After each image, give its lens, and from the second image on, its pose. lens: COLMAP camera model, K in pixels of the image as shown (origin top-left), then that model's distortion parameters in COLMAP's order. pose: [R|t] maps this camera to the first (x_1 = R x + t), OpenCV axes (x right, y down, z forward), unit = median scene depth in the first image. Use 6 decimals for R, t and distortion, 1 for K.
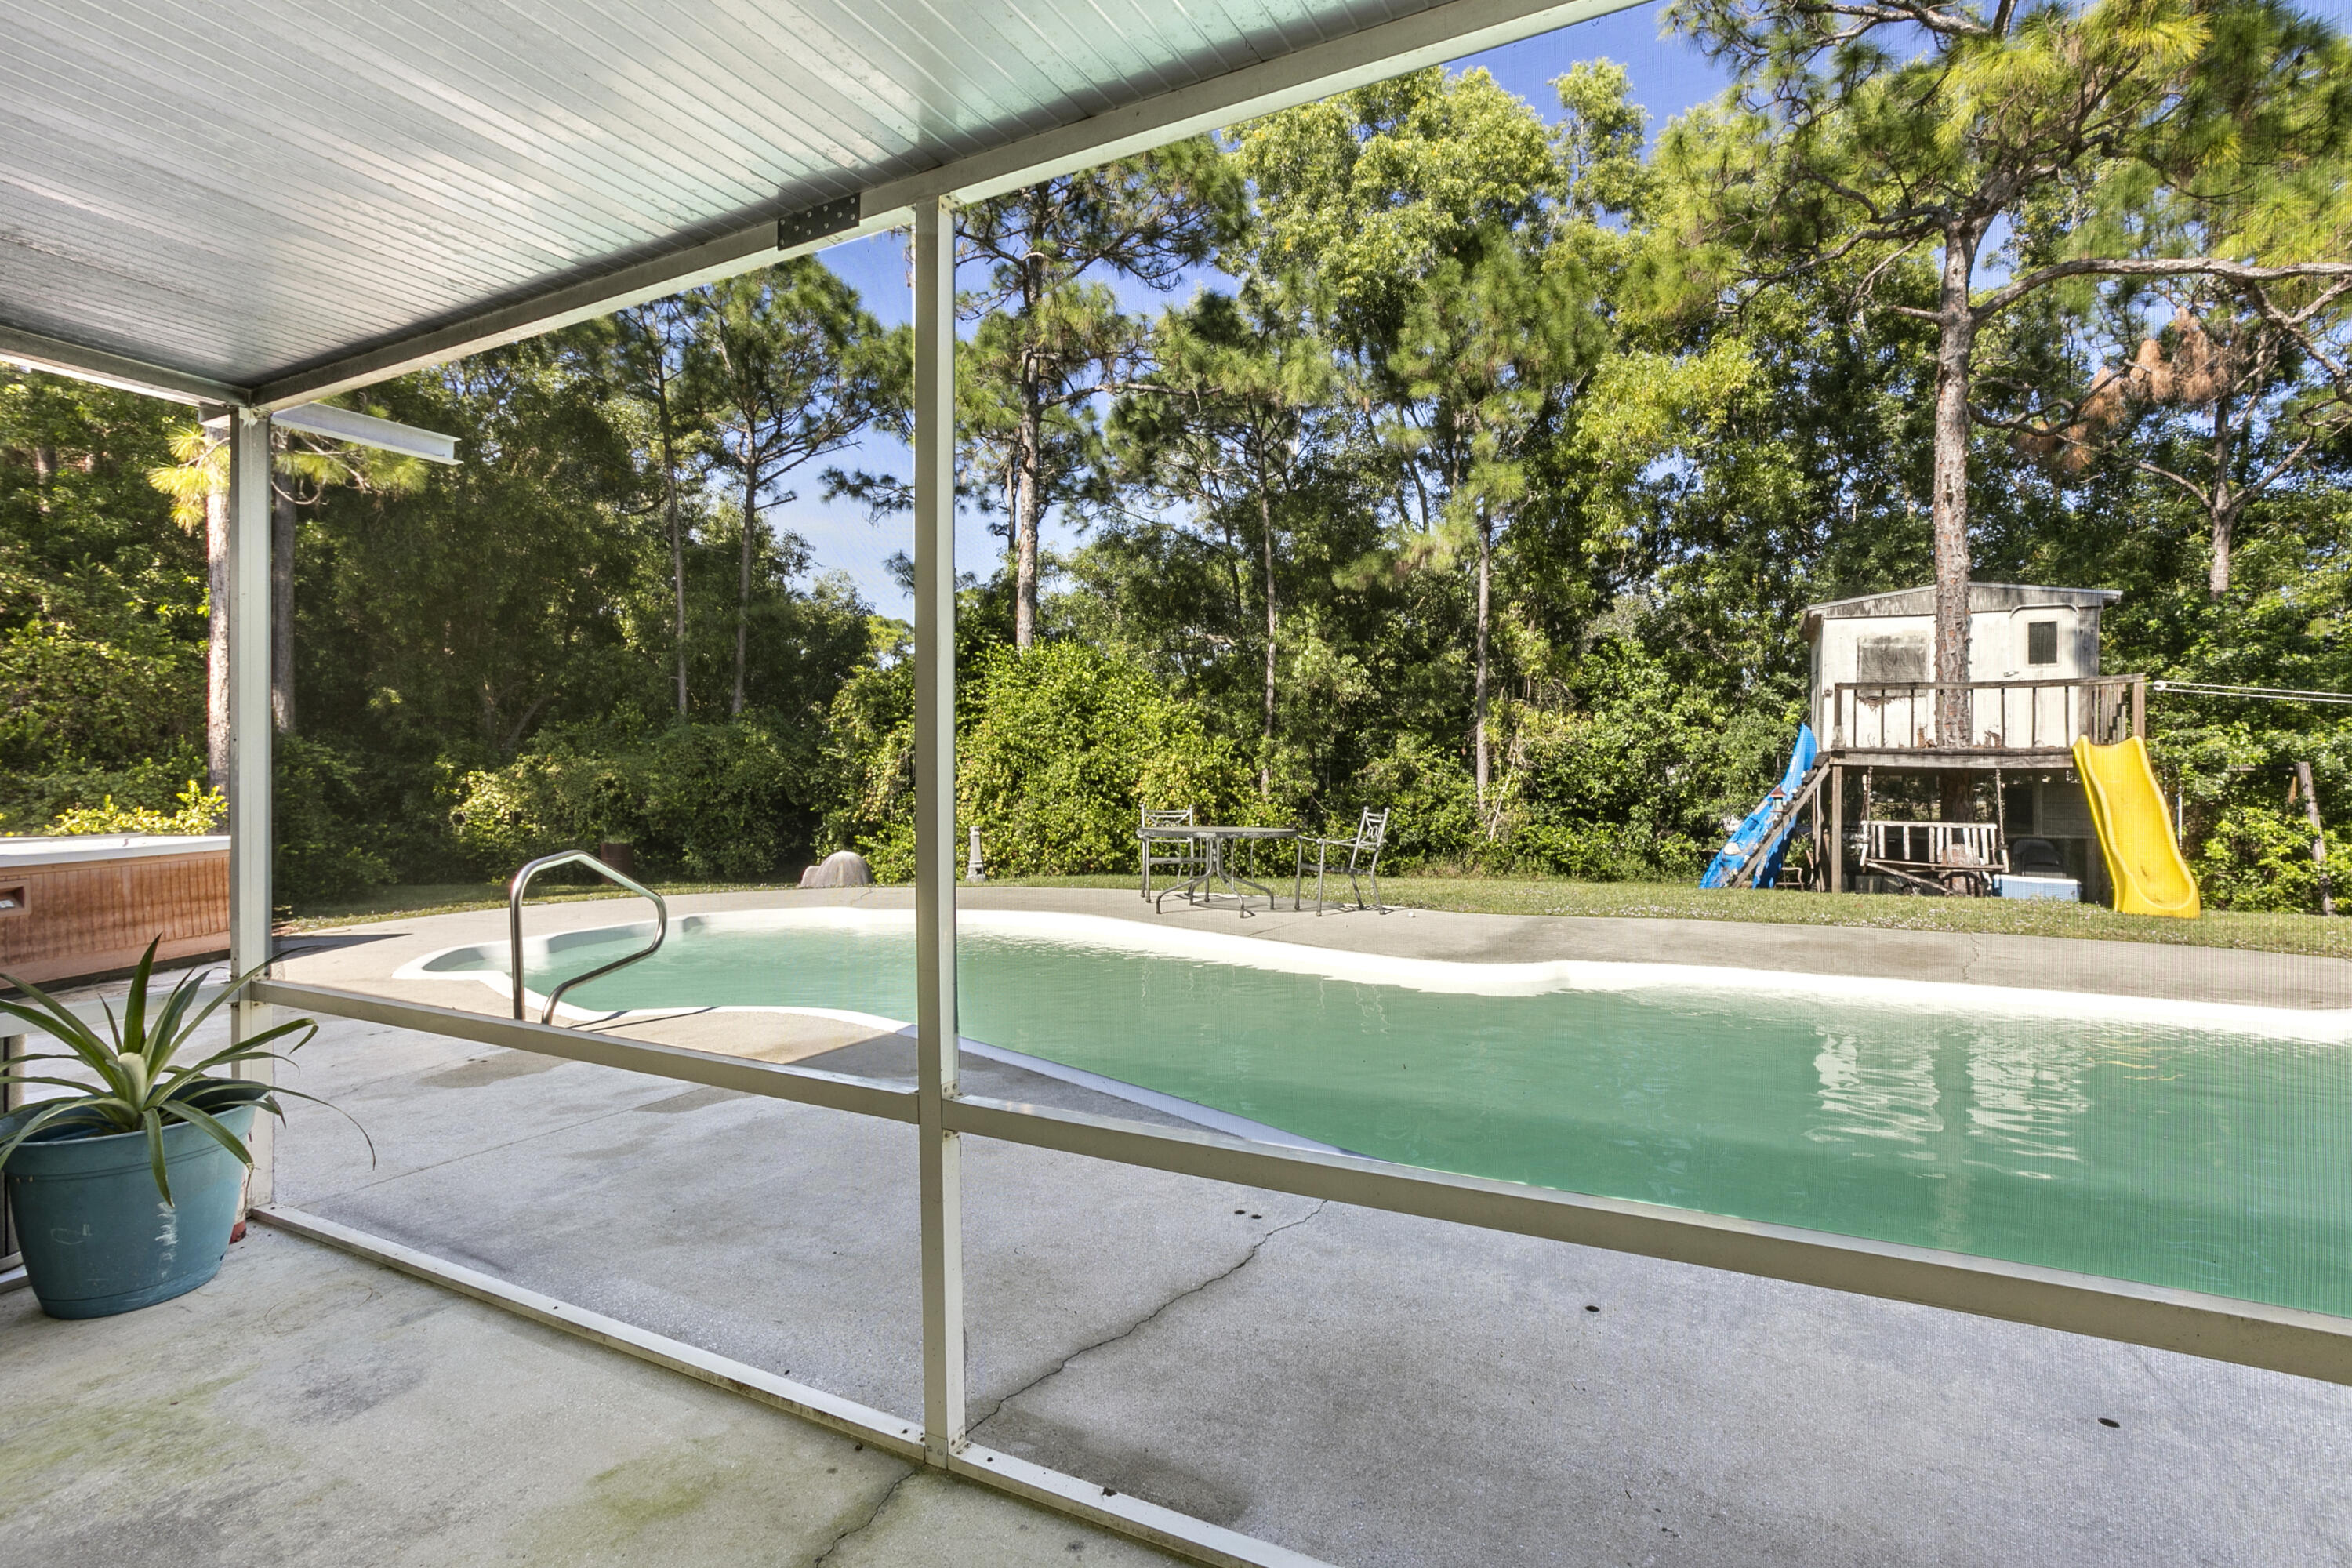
lens RADIAL K [[1133.1, 0, 1180.8], [0, 1133.1, 784.3], [0, 0, 1]] dist [-0.029883, 0.002464]
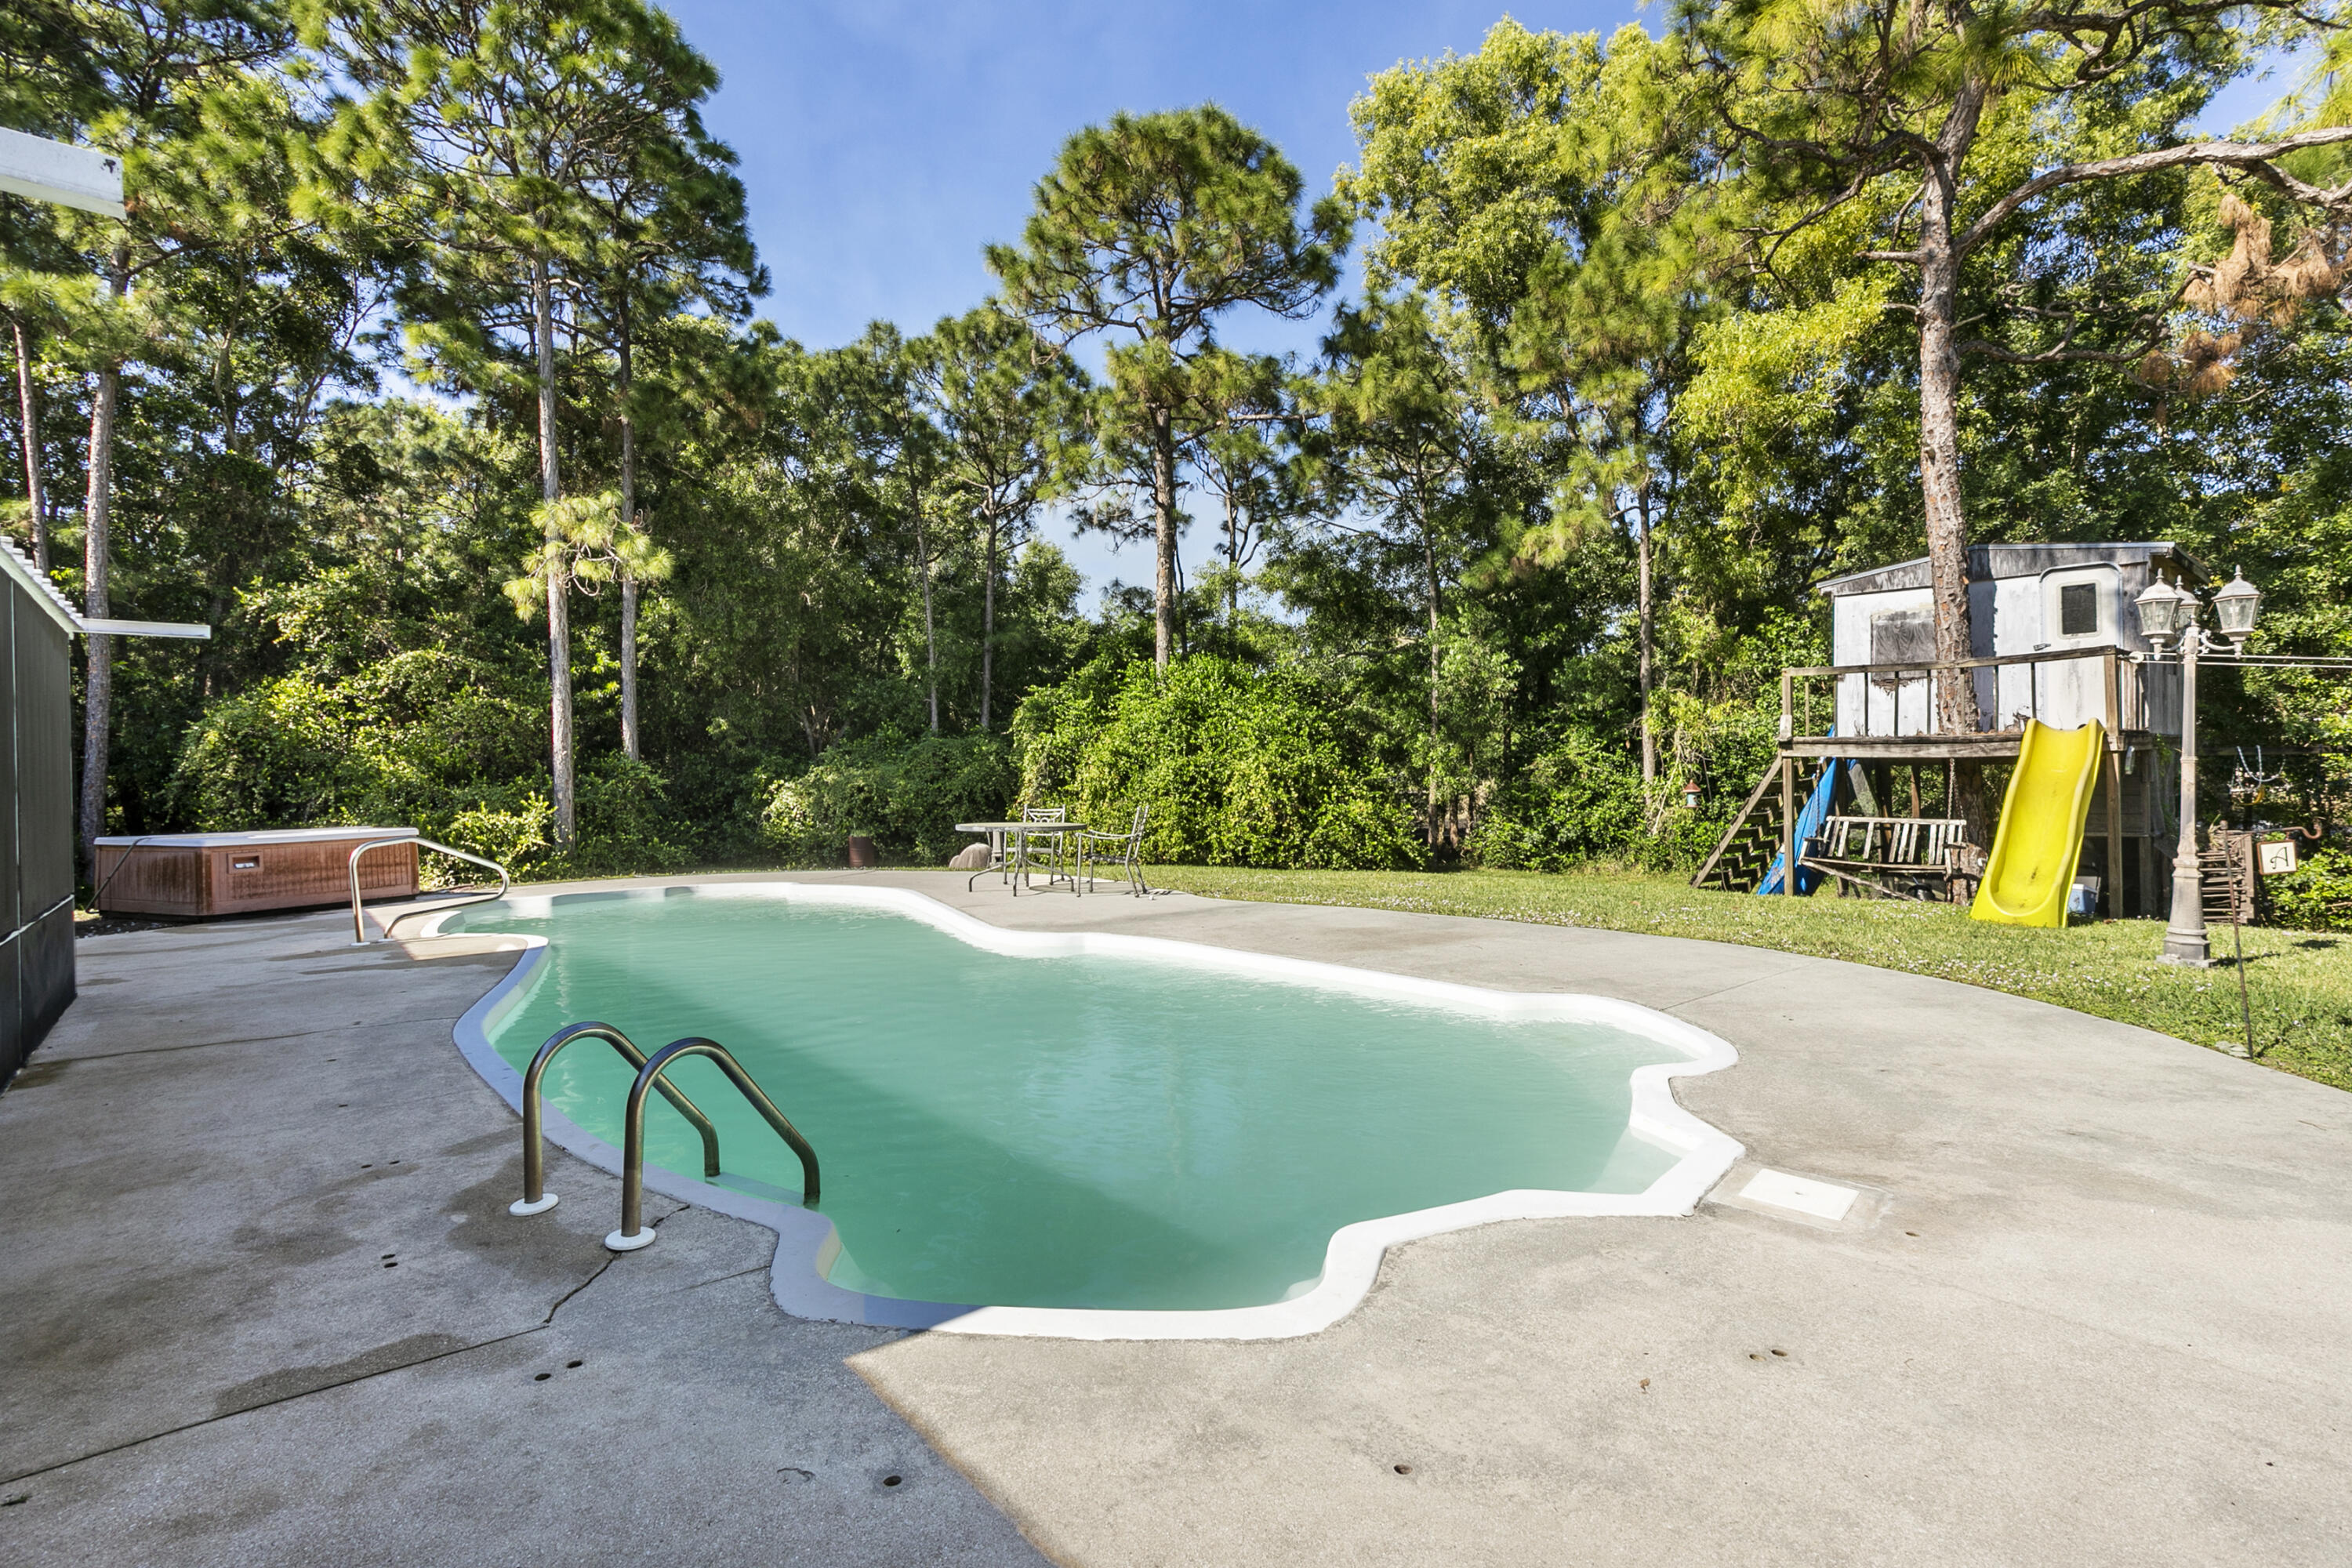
lens RADIAL K [[1133.1, 0, 1168.9], [0, 1133.1, 784.1], [0, 0, 1]] dist [-0.029883, 0.002464]
pose [[0.927080, -0.013160, -0.374632, 0.324618], [0.014414, 0.999896, 0.000546, -0.001654], [0.374585, -0.005906, 0.927174, -0.044722]]
